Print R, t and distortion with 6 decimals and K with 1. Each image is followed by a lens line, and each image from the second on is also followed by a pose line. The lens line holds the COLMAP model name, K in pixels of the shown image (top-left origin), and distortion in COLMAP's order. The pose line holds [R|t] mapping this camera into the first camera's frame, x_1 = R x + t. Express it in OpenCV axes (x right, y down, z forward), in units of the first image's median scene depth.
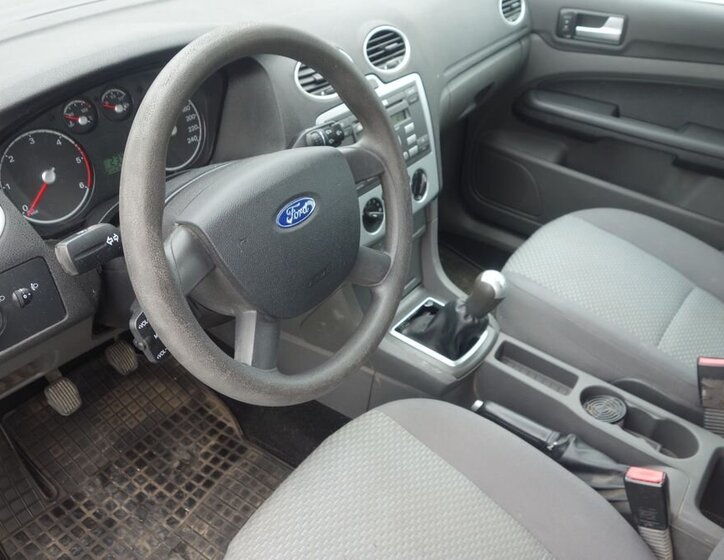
lens RADIAL K [[662.9, 0, 362.0], [0, 662.9, 280.0], [0, 0, 1]] dist [0.013126, 0.007200]
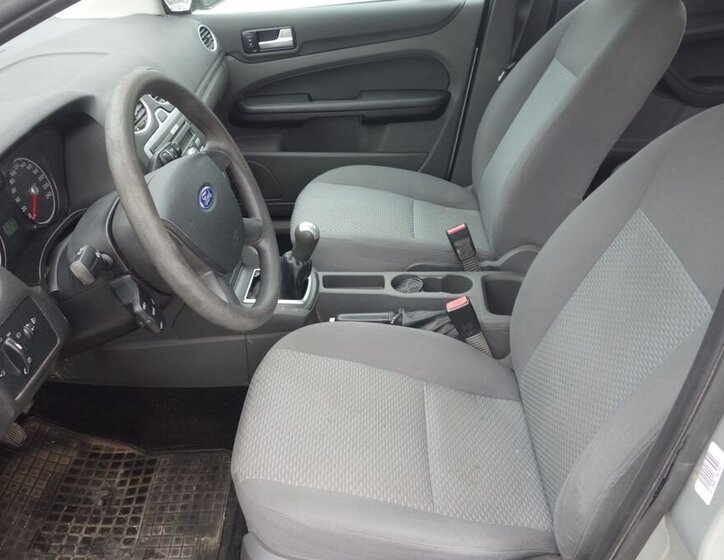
lens RADIAL K [[662.9, 0, 362.0], [0, 662.9, 280.0], [0, 0, 1]] dist [0.013126, 0.007200]
pose [[0.824169, -0.371394, 0.427565, -0.259951], [0.390712, 0.919389, 0.045475, 0.063803], [-0.409988, 0.129576, 0.902840, -0.191224]]
